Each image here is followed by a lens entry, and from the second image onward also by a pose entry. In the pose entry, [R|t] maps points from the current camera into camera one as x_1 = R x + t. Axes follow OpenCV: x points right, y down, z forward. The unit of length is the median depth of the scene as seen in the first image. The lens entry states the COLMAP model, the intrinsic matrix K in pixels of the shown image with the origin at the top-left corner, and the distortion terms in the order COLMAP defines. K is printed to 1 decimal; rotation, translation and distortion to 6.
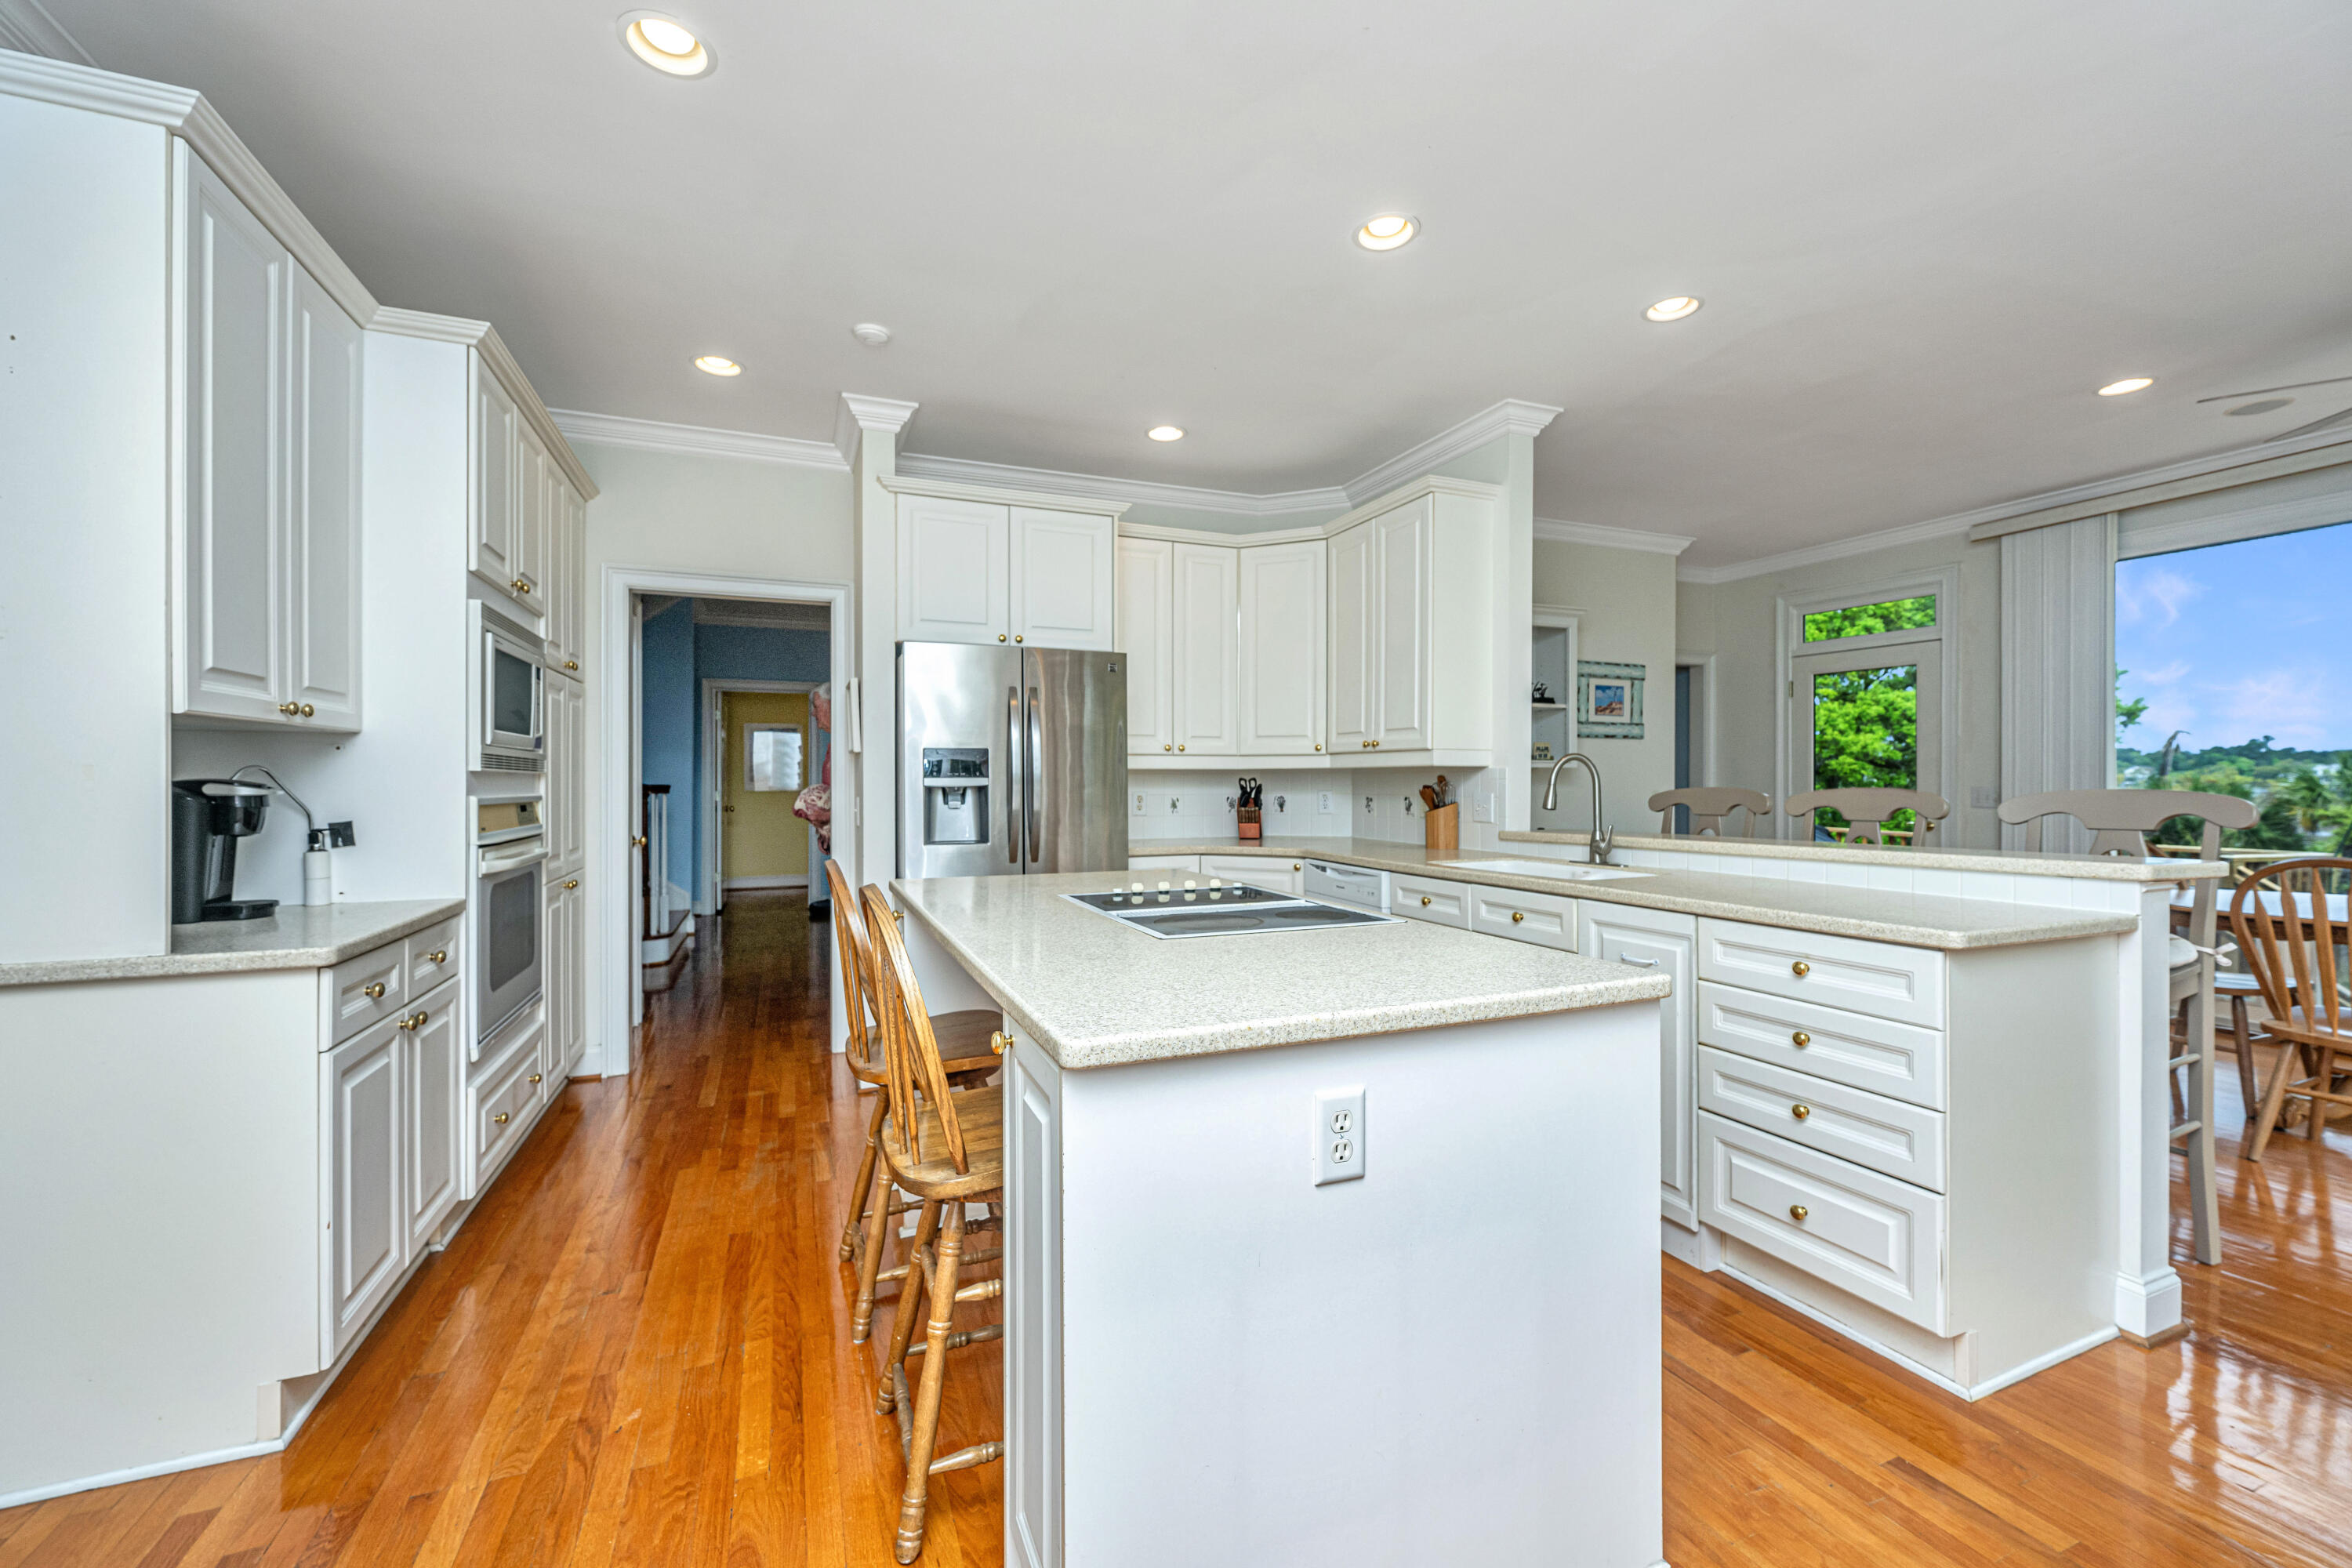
lens RADIAL K [[958.1, 0, 1176.0], [0, 958.1, 784.0], [0, 0, 1]] dist [0.000928, -0.000488]
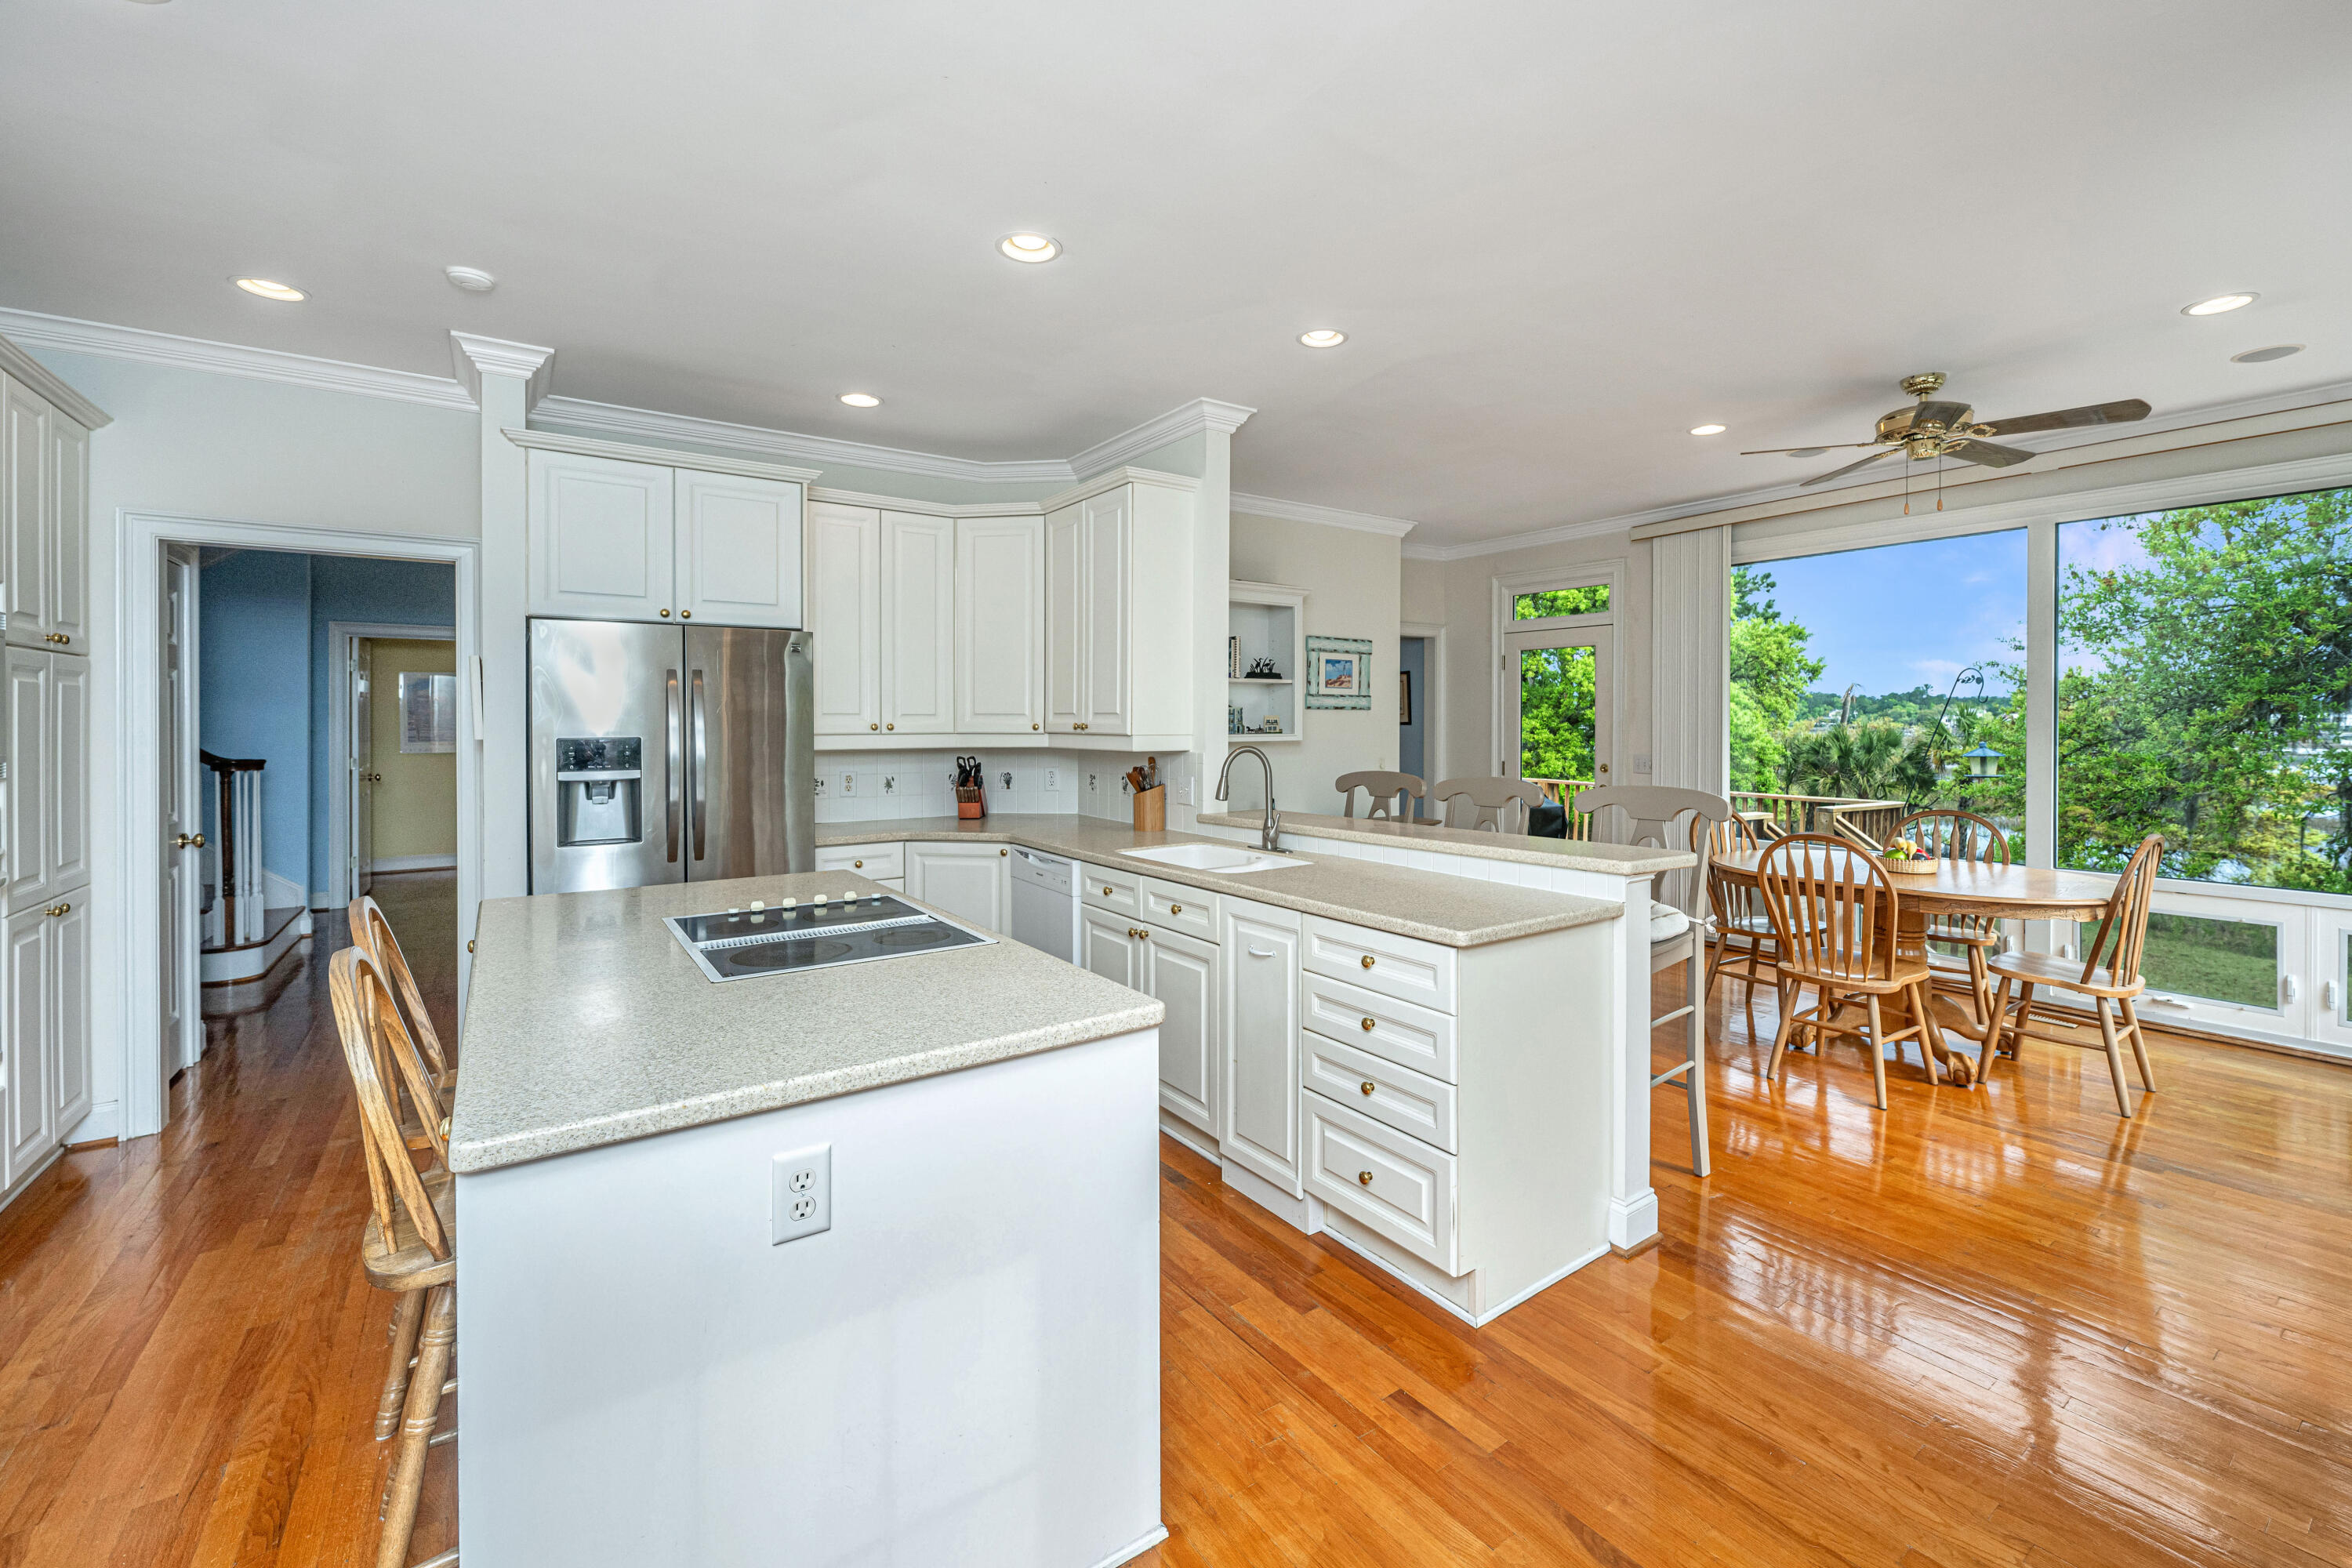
lens RADIAL K [[1002.1, 0, 1242.3], [0, 1002.1, 727.7], [0, 0, 1]] dist [-0.000242, 0.000080]
pose [[0.969157, -0.001331, 0.246439, 0.118184], [0.000546, 0.999995, 0.003253, -0.047299], [-0.246442, -0.003018, 0.969153, -0.058513]]
